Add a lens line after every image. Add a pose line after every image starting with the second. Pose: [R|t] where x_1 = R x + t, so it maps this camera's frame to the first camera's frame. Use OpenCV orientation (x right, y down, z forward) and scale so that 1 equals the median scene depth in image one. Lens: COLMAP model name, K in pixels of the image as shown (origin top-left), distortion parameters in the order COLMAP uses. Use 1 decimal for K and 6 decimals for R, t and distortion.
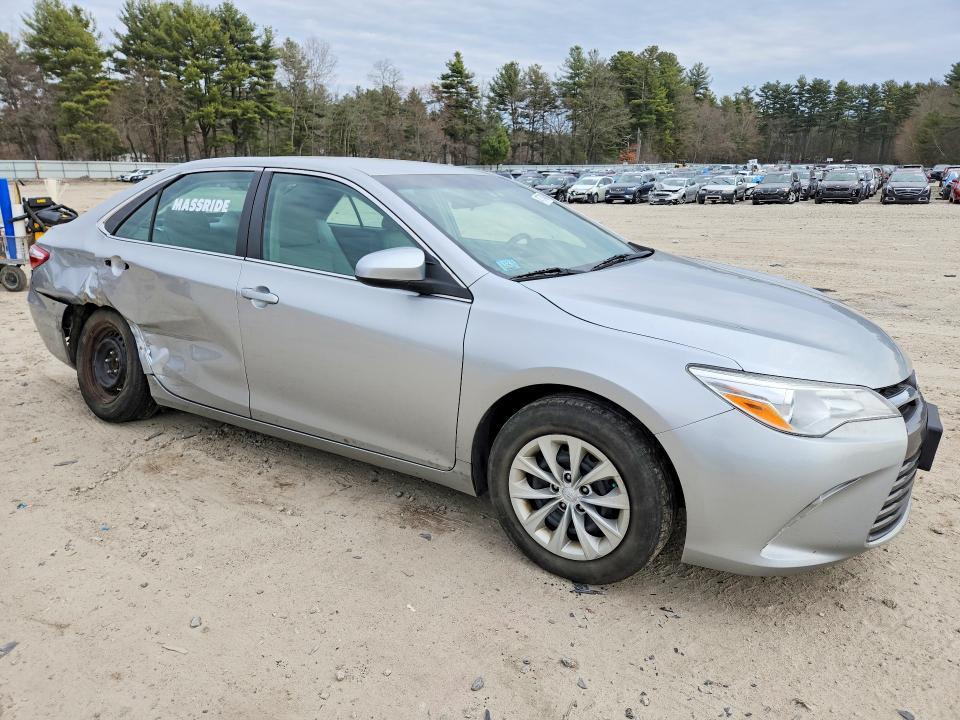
lens RADIAL K [[643.5, 0, 484.2], [0, 643.5, 357.2], [0, 0, 1]] dist [0.083455, -0.078947]
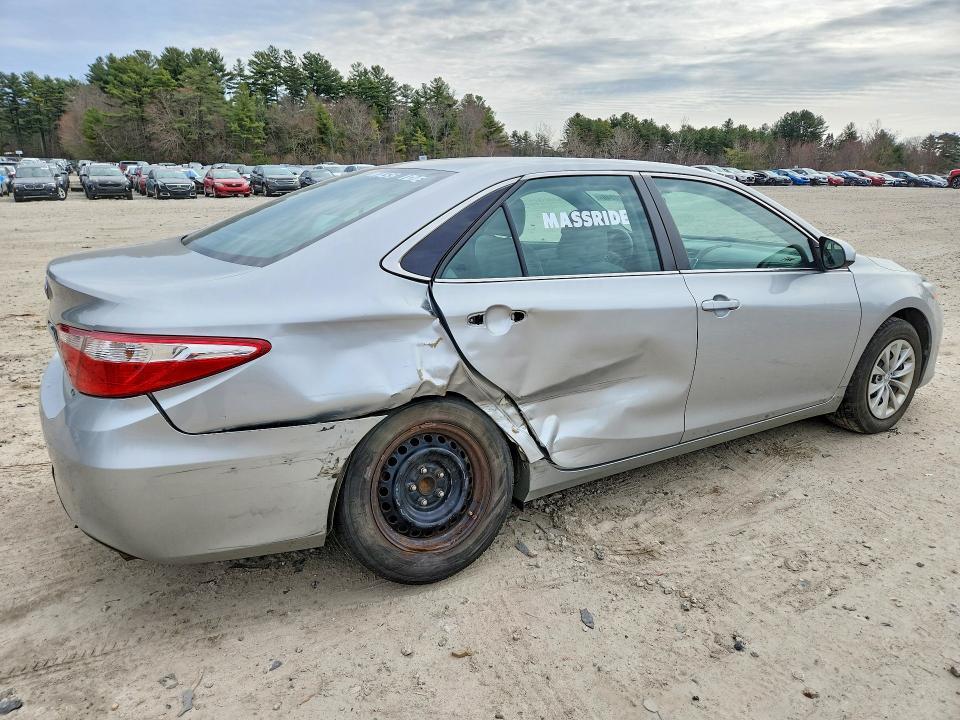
lens RADIAL K [[638.4, 0, 480.0], [0, 638.4, 360.0], [0, 0, 1]] dist [0.064864, -0.054617]
pose [[0.443095, -0.239479, 0.863896, -0.132939], [0.226714, 0.962268, 0.150466, -0.023772], [-0.867333, 0.129187, 0.480670, 0.084628]]
